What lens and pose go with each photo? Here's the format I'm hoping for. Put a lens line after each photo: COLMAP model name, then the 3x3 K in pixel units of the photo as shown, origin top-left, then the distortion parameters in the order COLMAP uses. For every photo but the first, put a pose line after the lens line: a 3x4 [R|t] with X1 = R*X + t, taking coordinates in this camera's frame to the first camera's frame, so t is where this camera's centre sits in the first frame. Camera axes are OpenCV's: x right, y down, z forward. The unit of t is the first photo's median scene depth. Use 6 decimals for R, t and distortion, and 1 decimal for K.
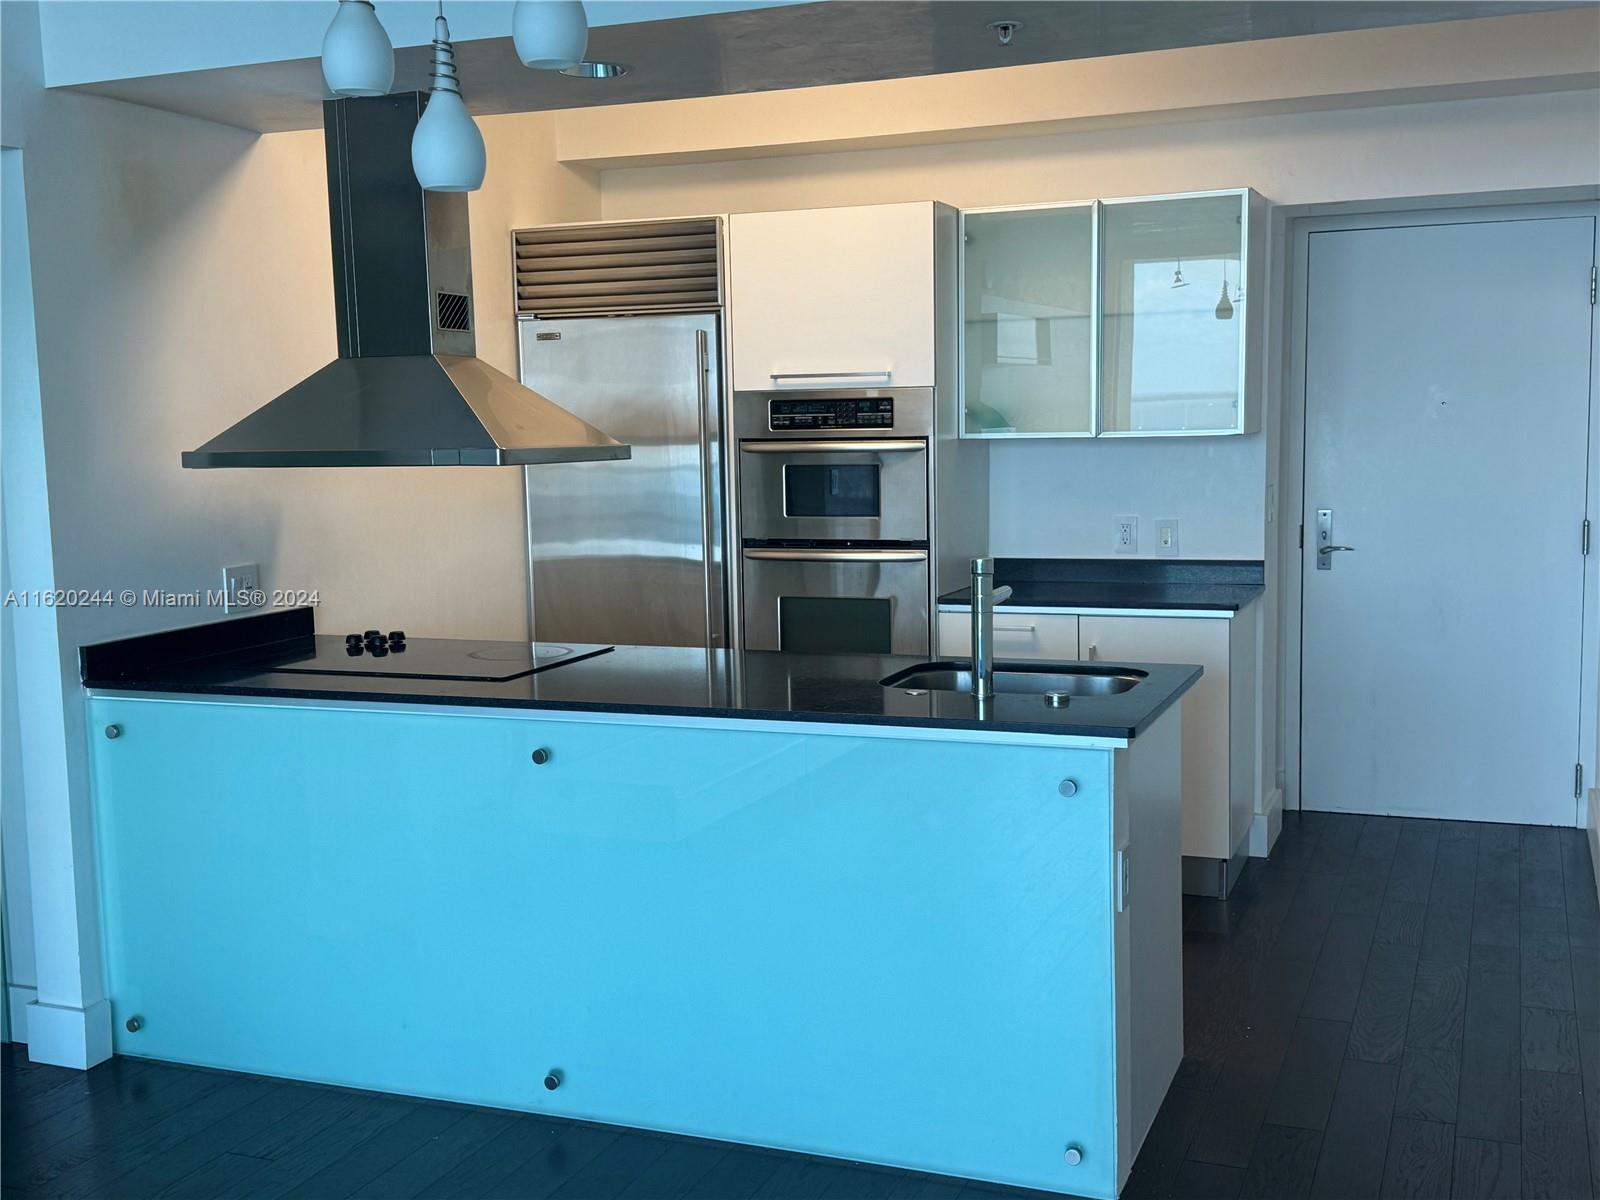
lens RADIAL K [[1687.5, 0, 817.0], [0, 1687.5, 625.8], [0, 0, 1]] dist [0.075509, 0.000000]
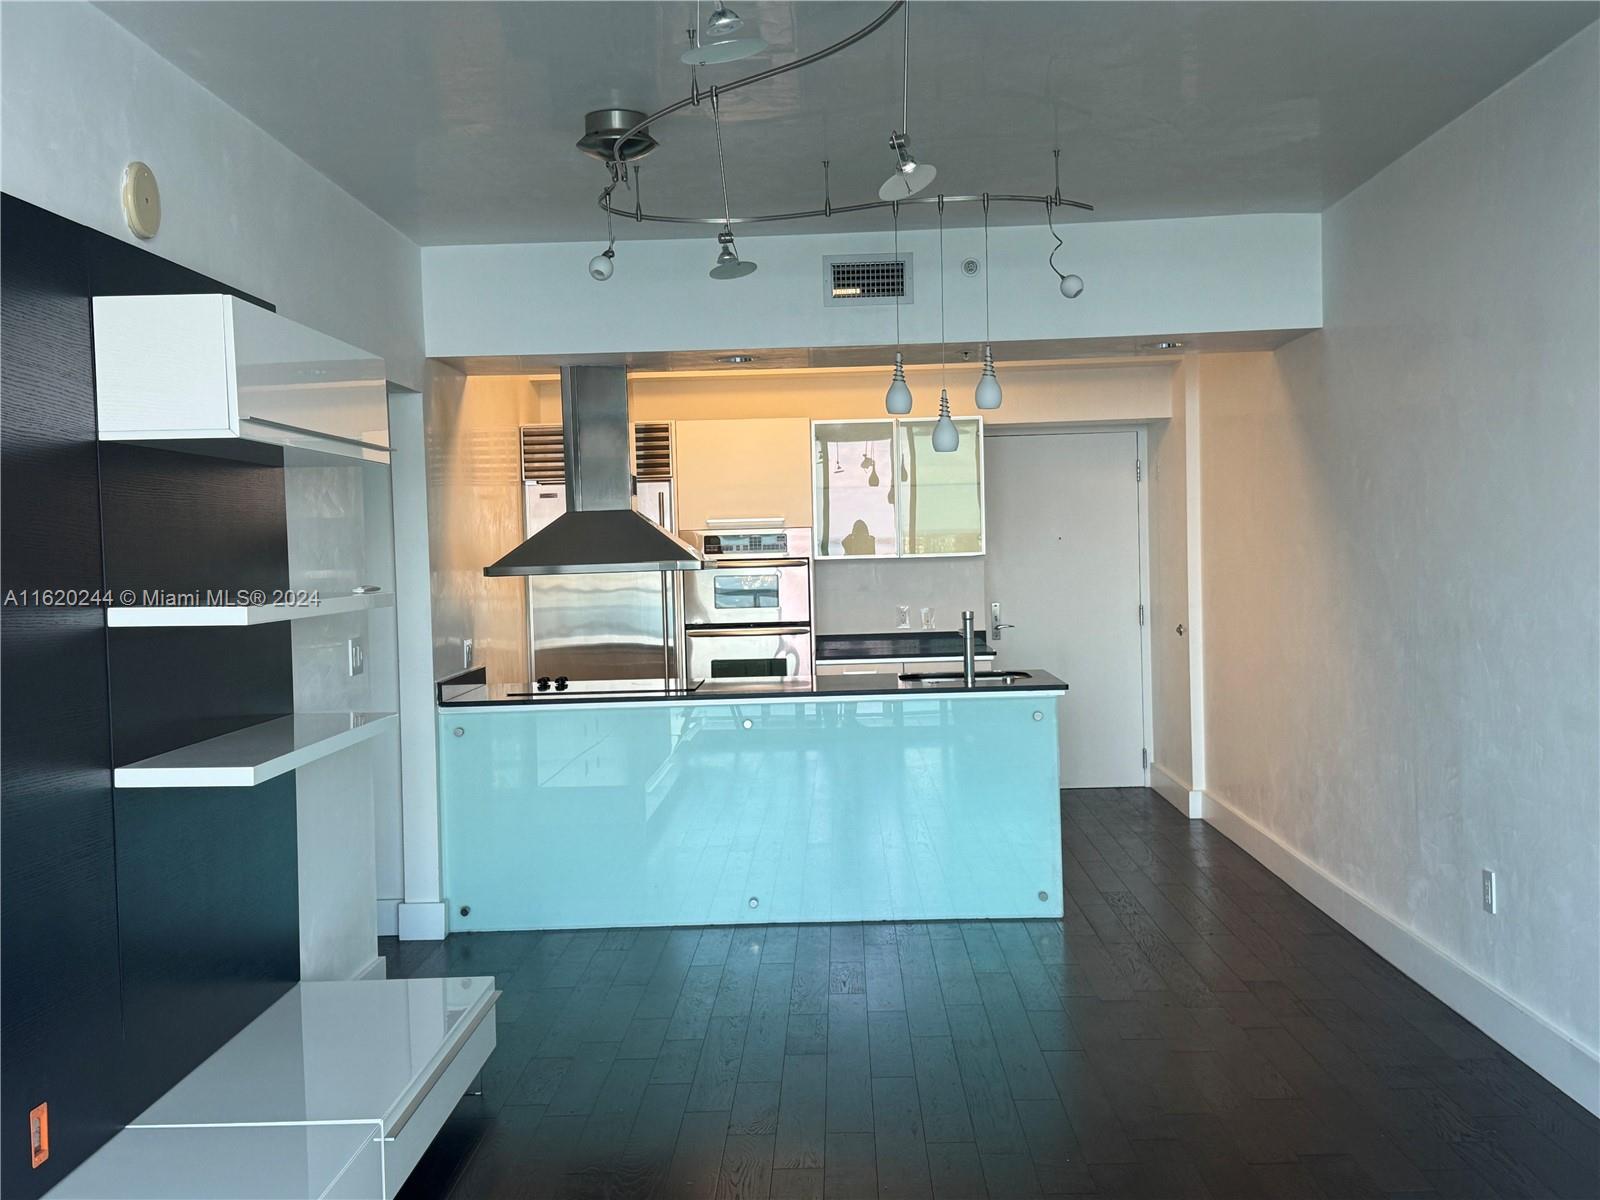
lens RADIAL K [[1687.5, 0, 802.5], [0, 1687.5, 610.7], [0, 0, 1]] dist [0.075509, 0.000000]
pose [[0.937201, -0.019012, 0.348271, -0.499998], [0.051002, 0.995251, -0.082915, 0.073103], [-0.345041, 0.095471, 0.933720, -0.508598]]
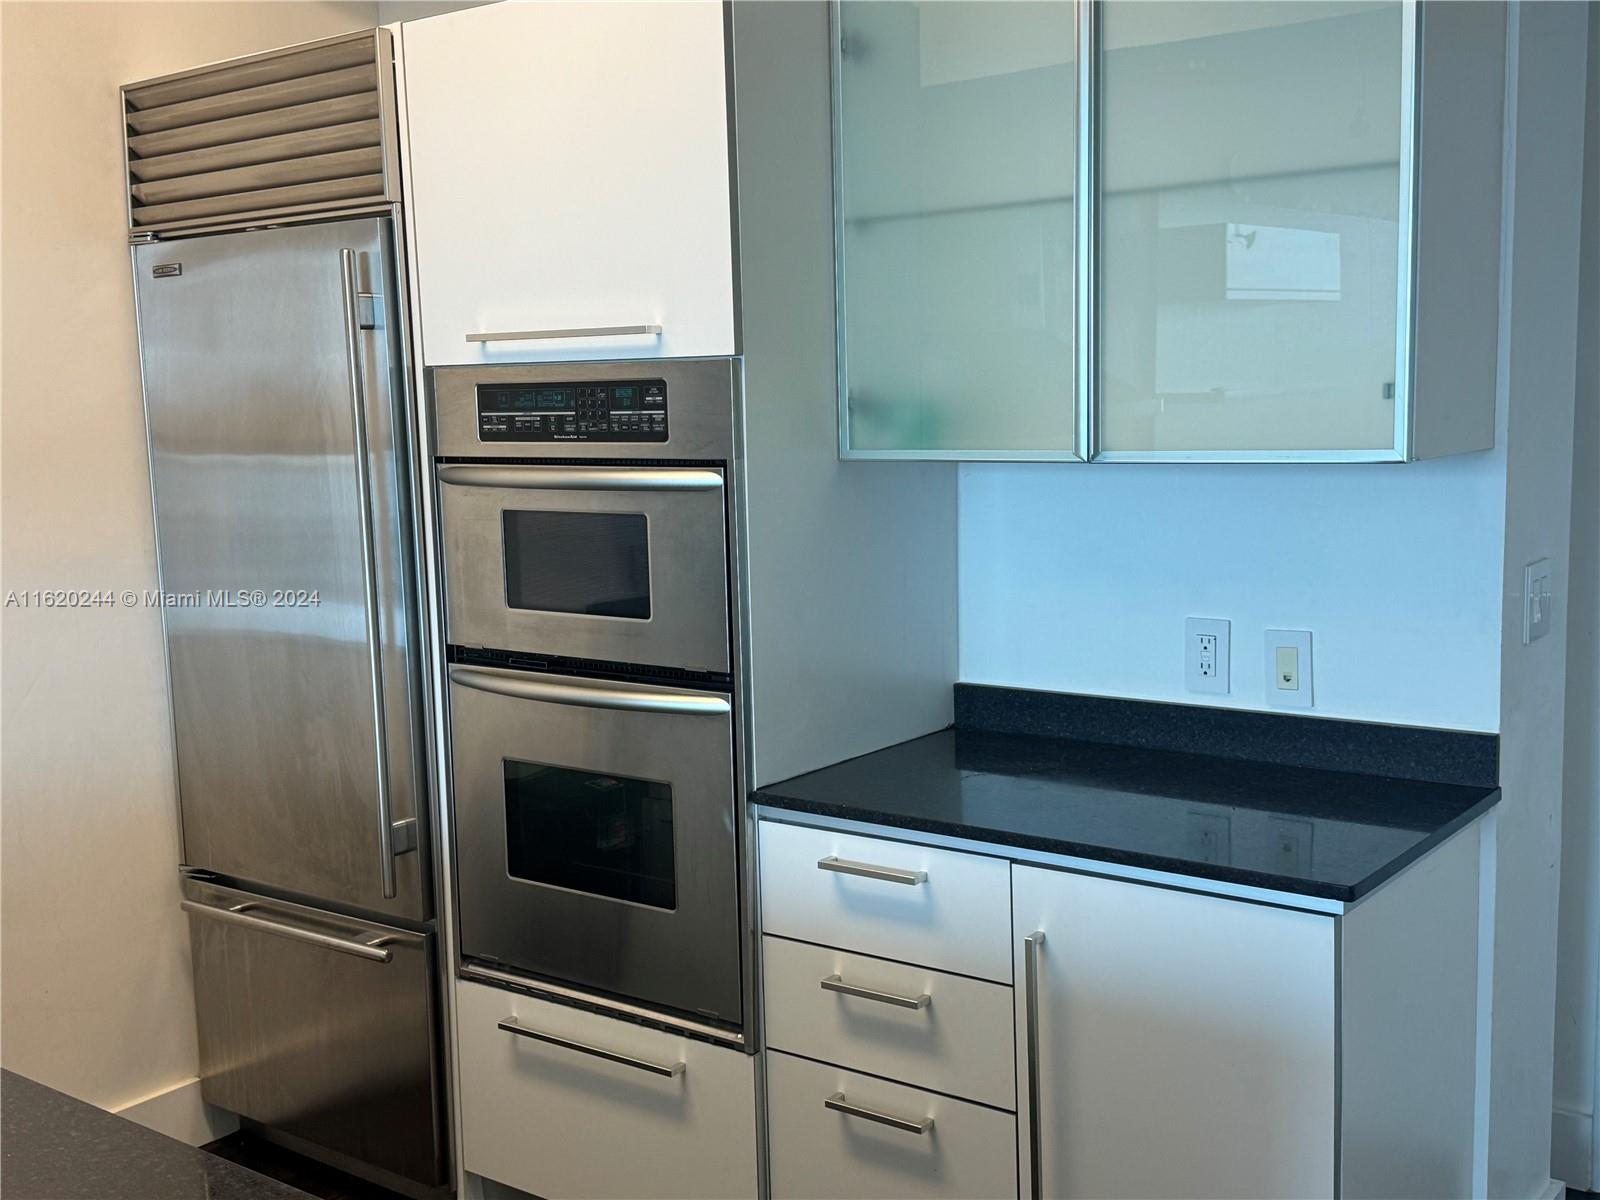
lens RADIAL K [[1687.5, 0, 799.7], [0, 1687.5, 602.2], [0, 0, 1]] dist [0.075509, 0.000000]
pose [[0.960832, 0.028453, -0.275668, 0.216675], [-0.023420, 0.999494, 0.021532, -0.081379], [0.276142, -0.014232, 0.961012, 0.535425]]
